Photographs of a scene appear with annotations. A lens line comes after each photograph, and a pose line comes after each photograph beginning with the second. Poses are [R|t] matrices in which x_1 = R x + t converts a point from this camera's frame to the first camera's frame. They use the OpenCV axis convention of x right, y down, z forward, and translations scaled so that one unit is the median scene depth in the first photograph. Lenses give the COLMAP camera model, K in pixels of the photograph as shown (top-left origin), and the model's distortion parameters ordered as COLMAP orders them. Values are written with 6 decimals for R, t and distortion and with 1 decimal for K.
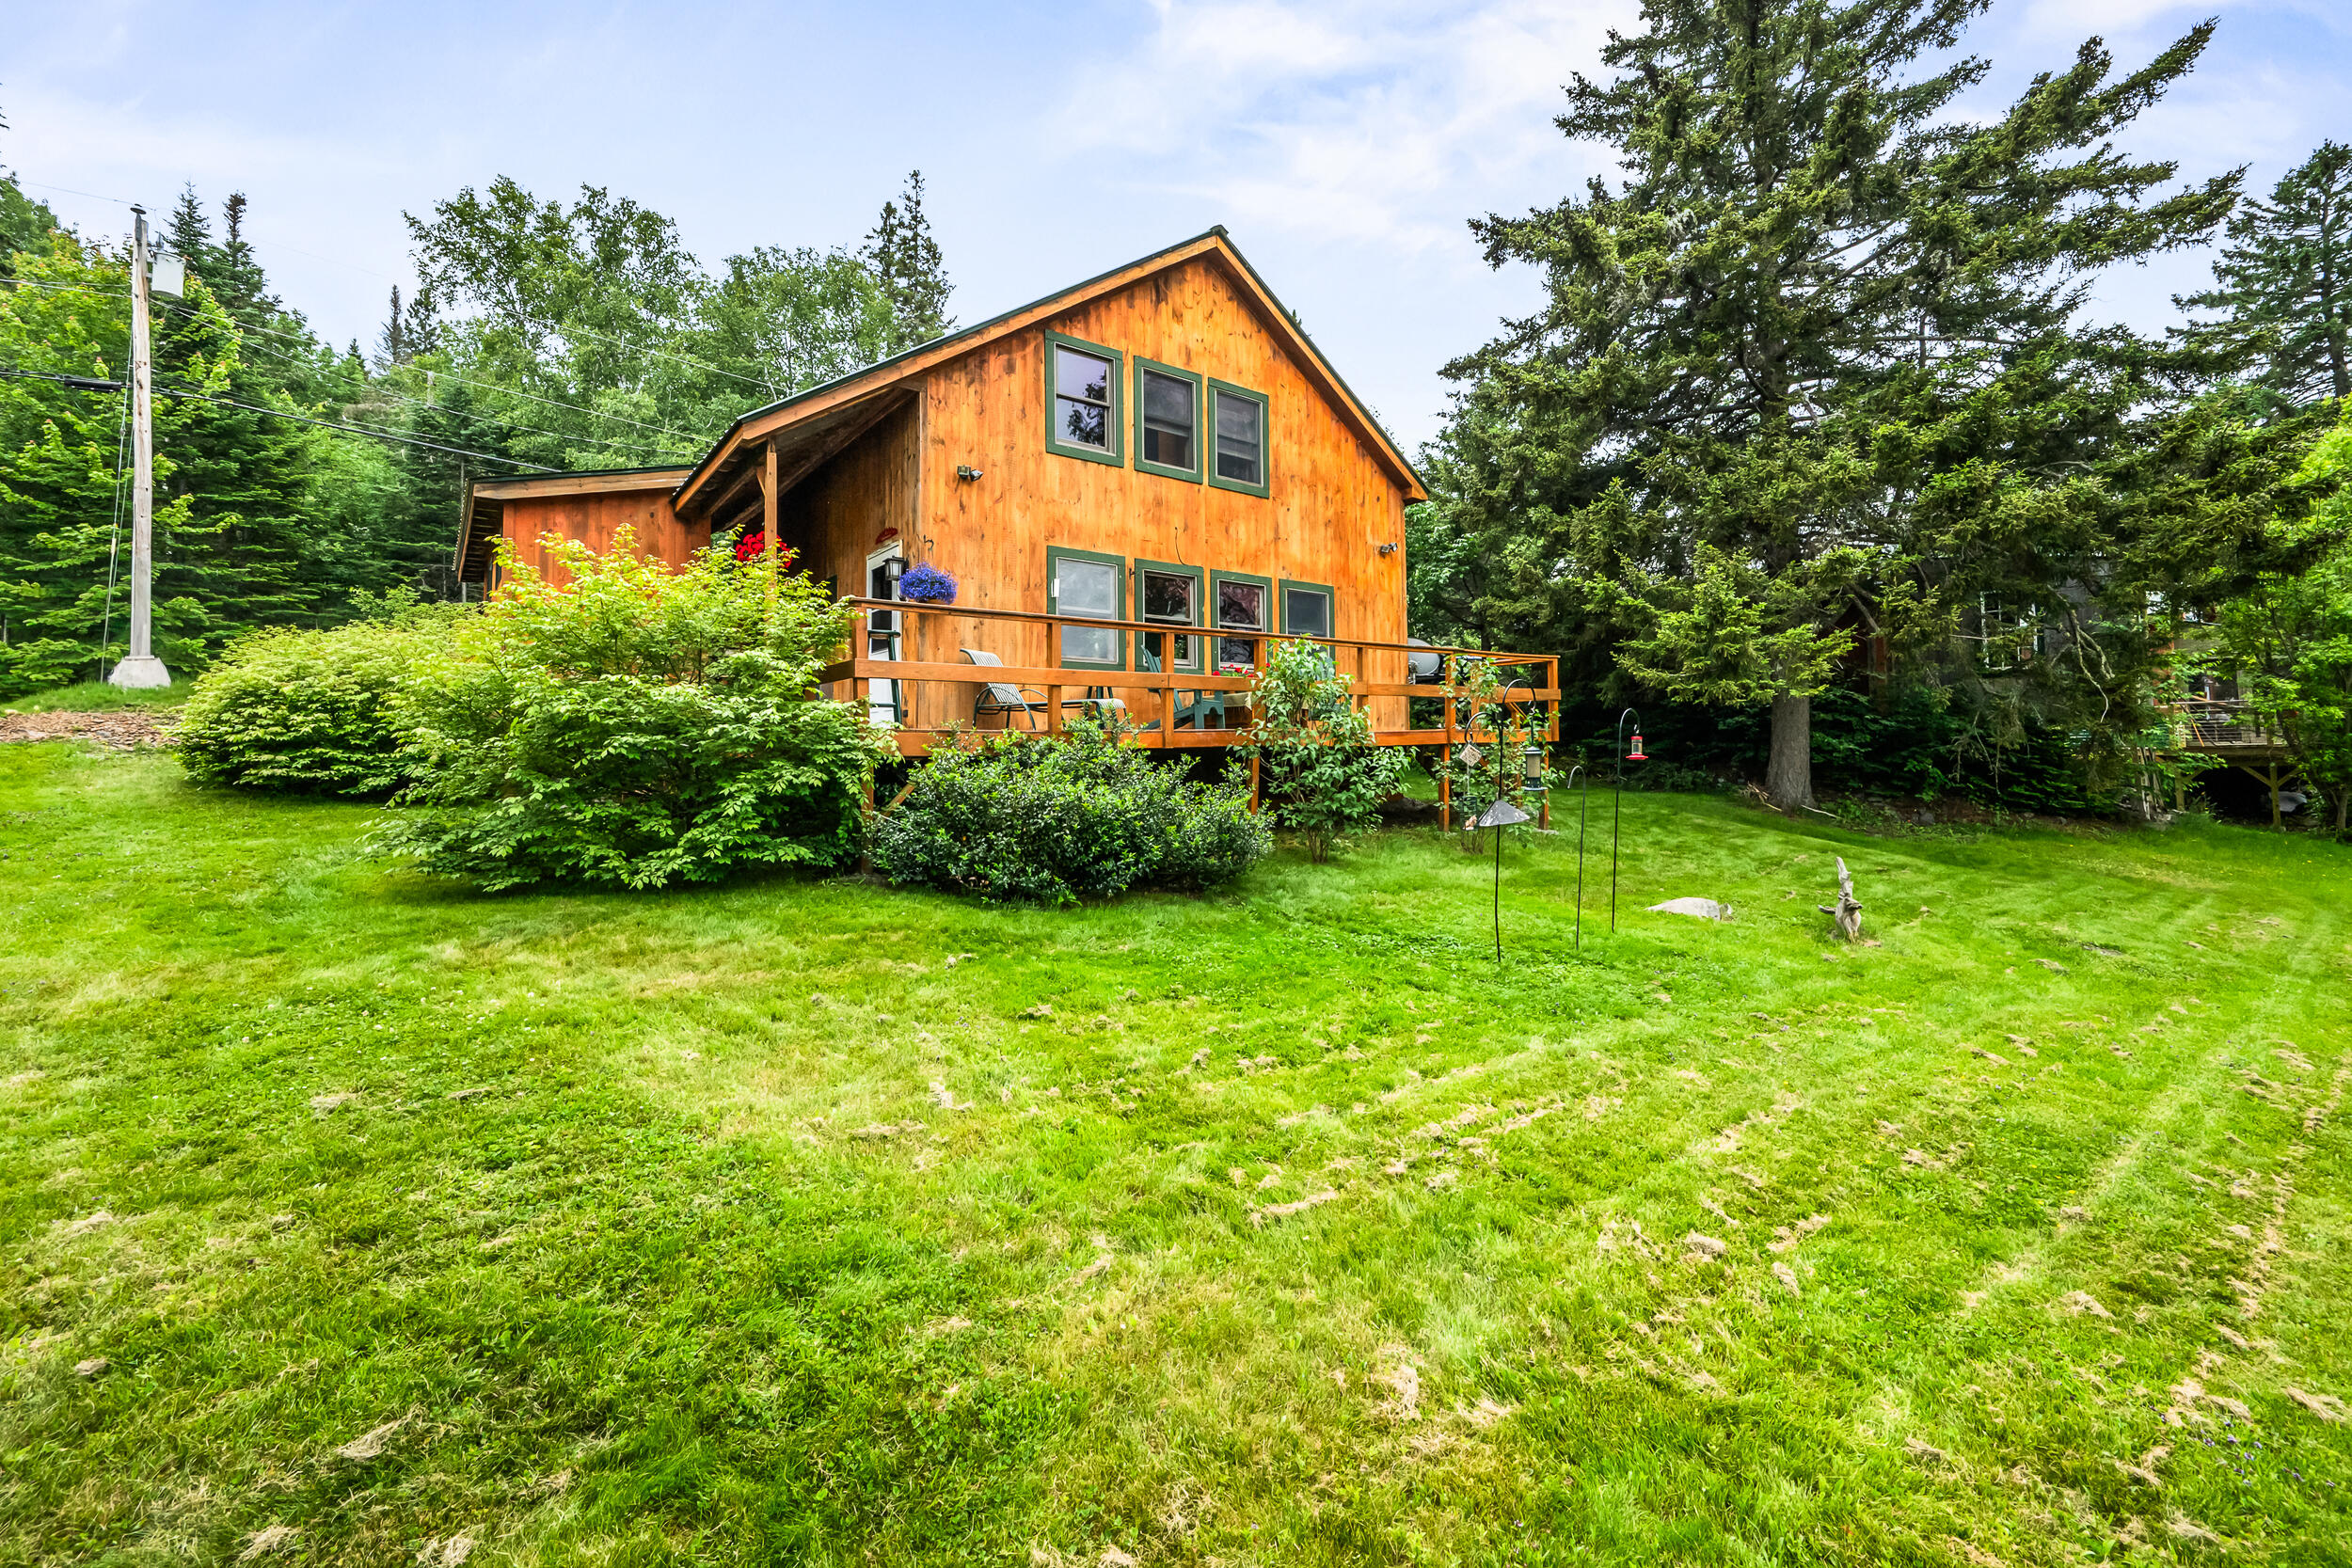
lens RADIAL K [[935.5, 0, 1190.4], [0, 935.5, 738.4], [0, 0, 1]] dist [-0.000005, -0.001602]
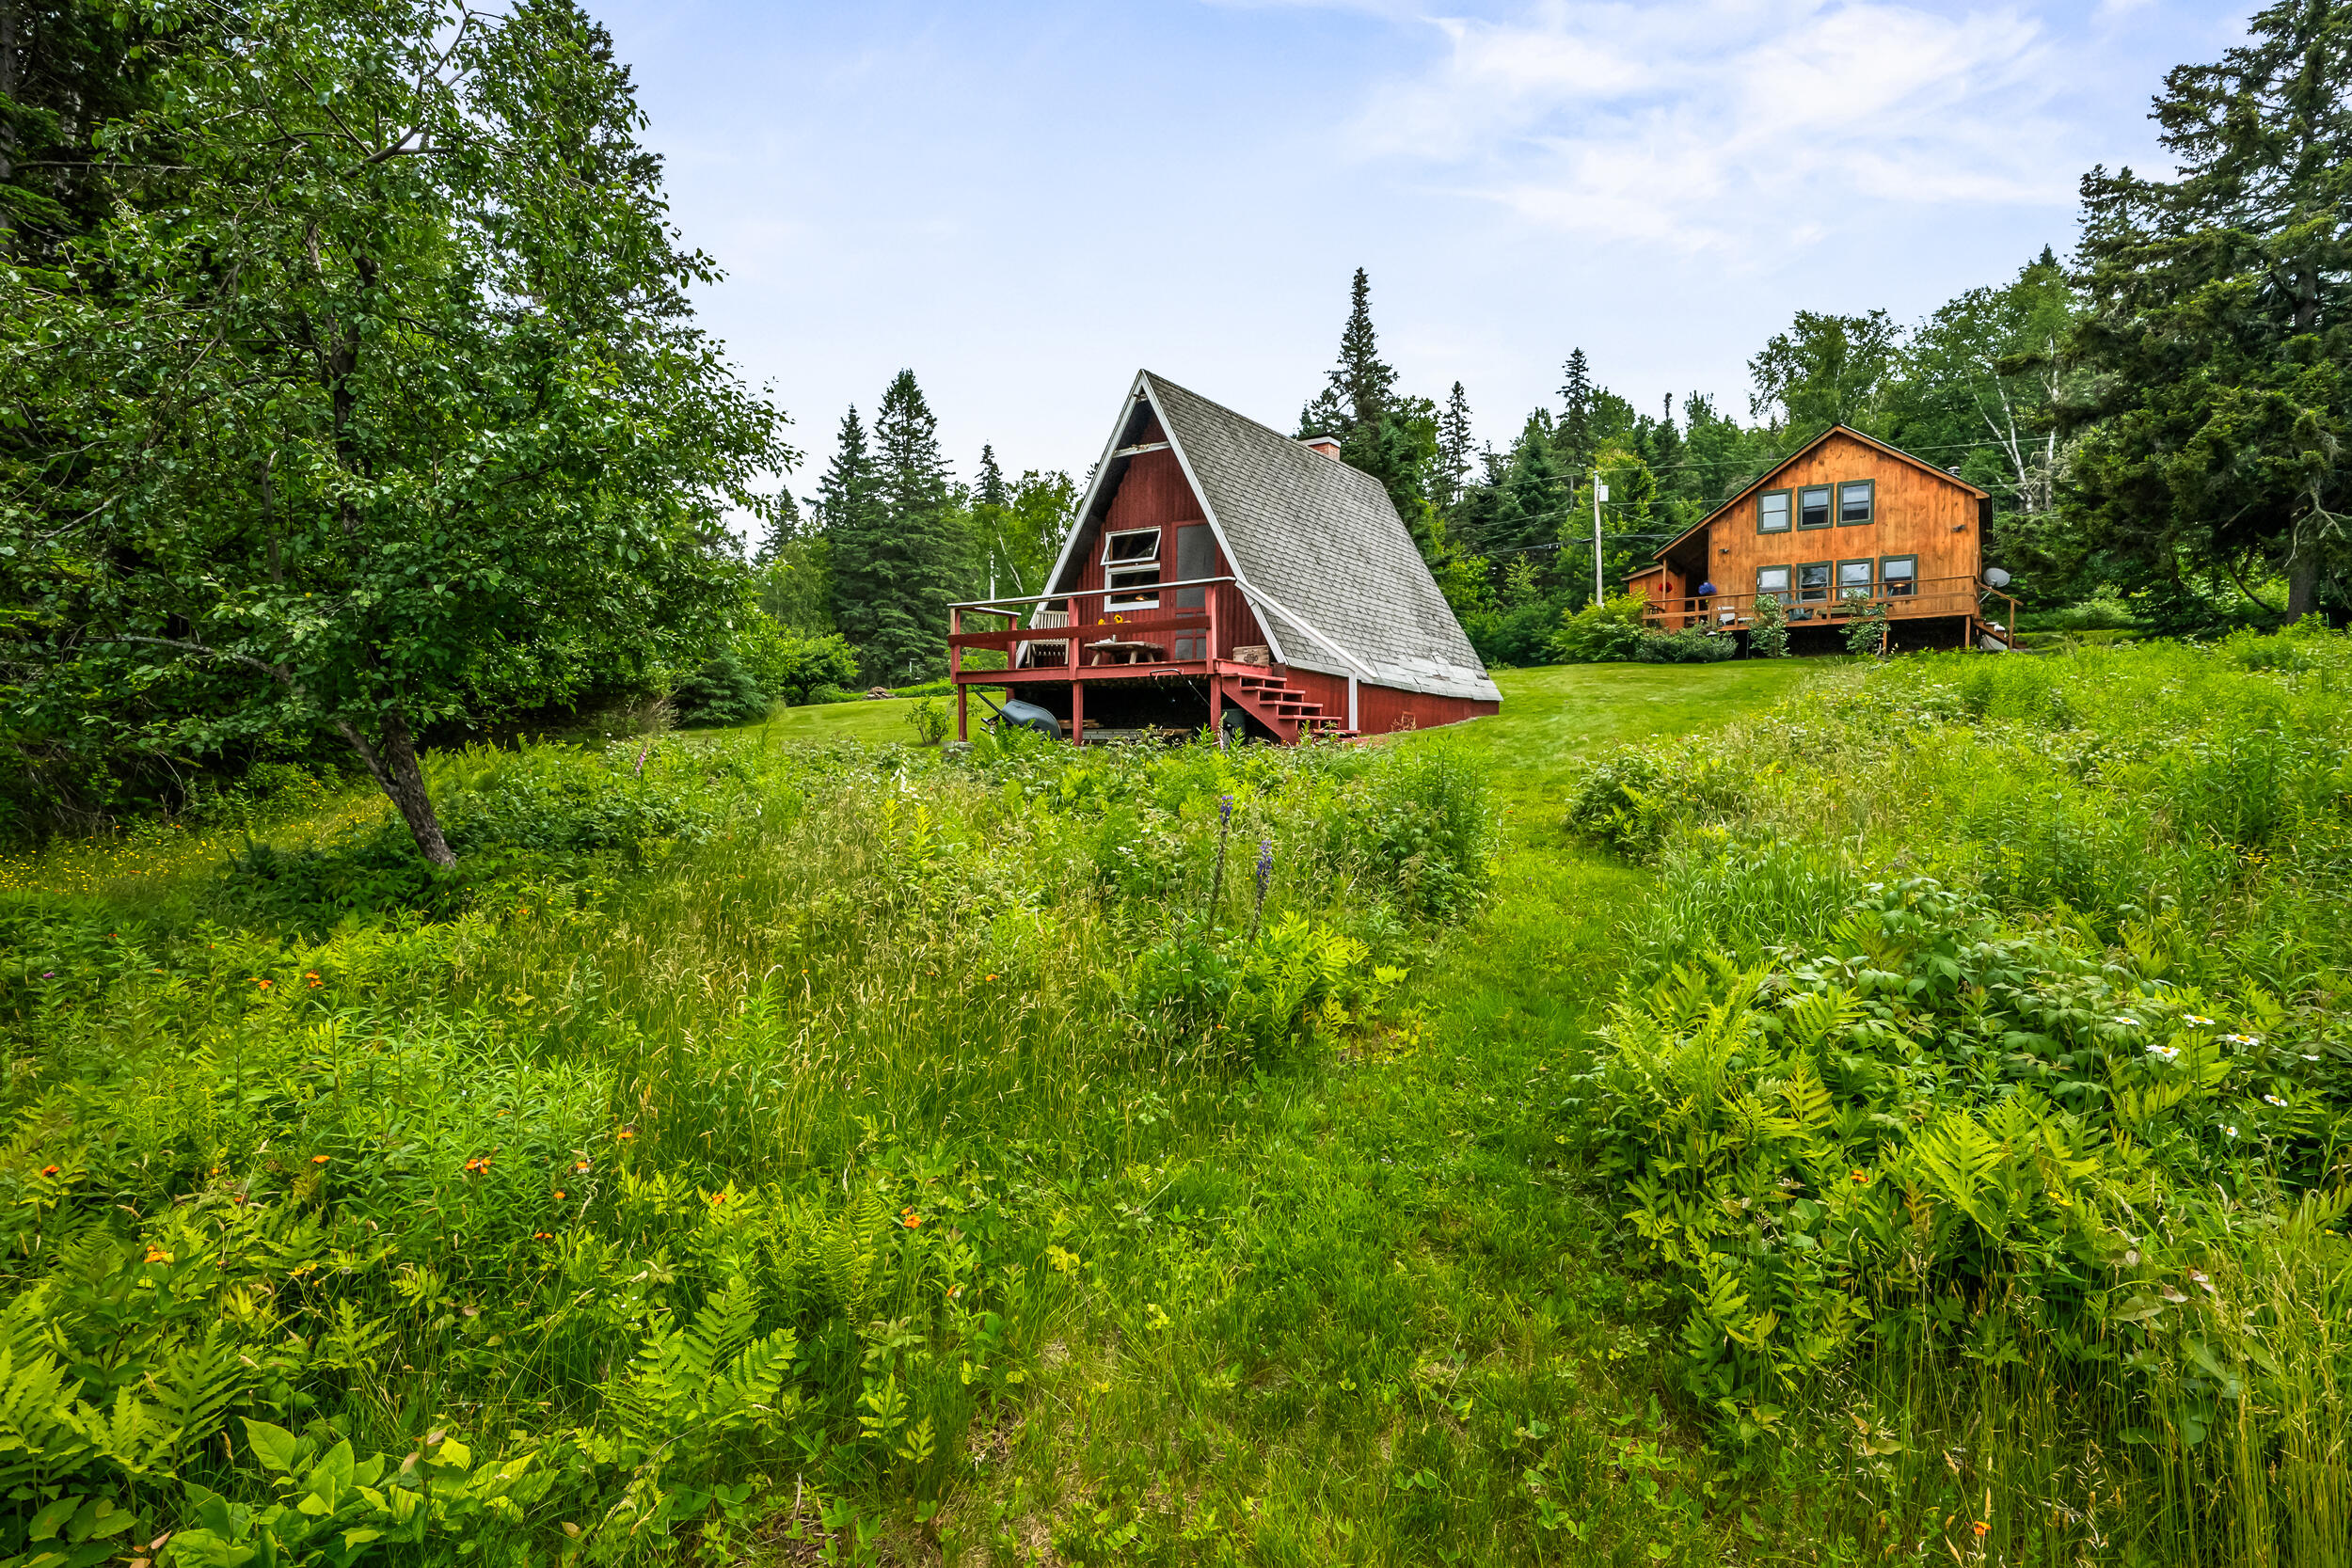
lens RADIAL K [[1255.2, 0, 1177.0], [0, 1255.2, 781.6], [0, 0, 1]] dist [0.006444, 0.002011]
pose [[0.296730, 0.010883, -0.954899, 2.856278], [0.004551, 0.999908, 0.012811, 0.377977], [0.954950, -0.008147, 0.296653, -1.769081]]
